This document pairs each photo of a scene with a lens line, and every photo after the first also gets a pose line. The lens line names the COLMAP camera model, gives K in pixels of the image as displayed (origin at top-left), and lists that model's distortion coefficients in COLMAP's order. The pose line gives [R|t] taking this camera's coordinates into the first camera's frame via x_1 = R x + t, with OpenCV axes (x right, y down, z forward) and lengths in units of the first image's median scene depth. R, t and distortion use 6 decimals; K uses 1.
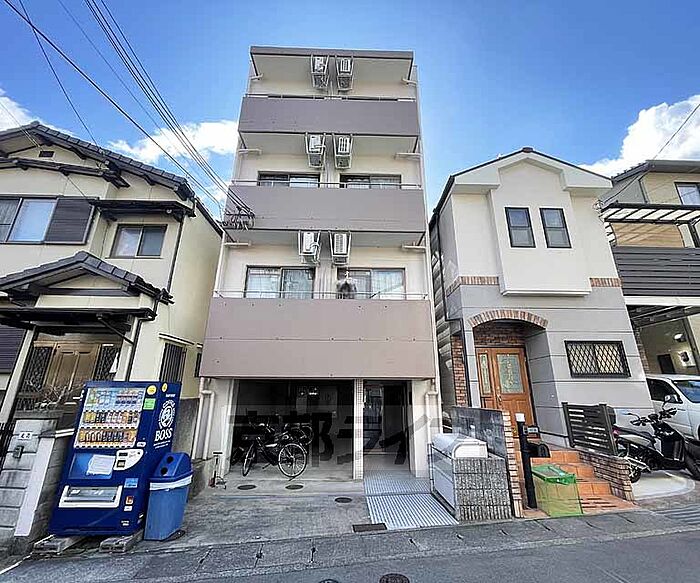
lens RADIAL K [[312.4, 0, 356.8], [0, 312.4, 293.5], [0, 0, 1]] dist [-0.002269, 0.000744]
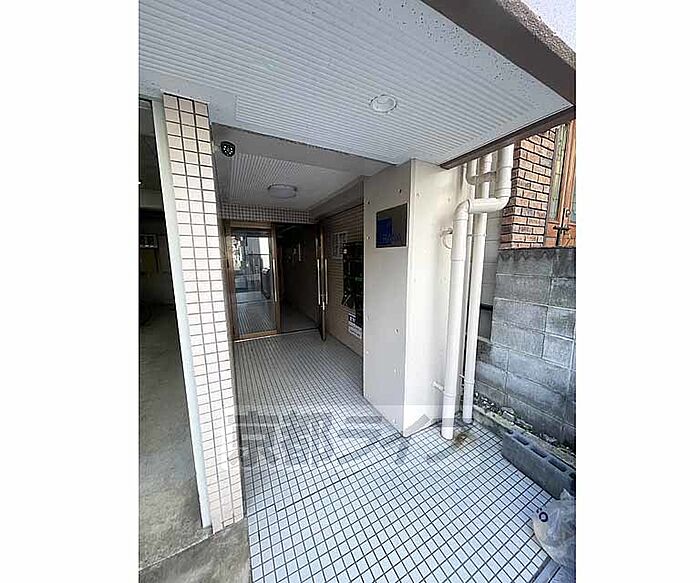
lens RADIAL K [[230.5, 0, 350.0], [0, 230.5, 291.5], [0, 0, 1]] dist [-0.000359, 0.000046]
pose [[0.899573, -0.074539, 0.430363, 0.028499], [-0.126575, 0.898557, 0.420207, 0.321154], [-0.418027, -0.432480, 0.798883, 0.857207]]
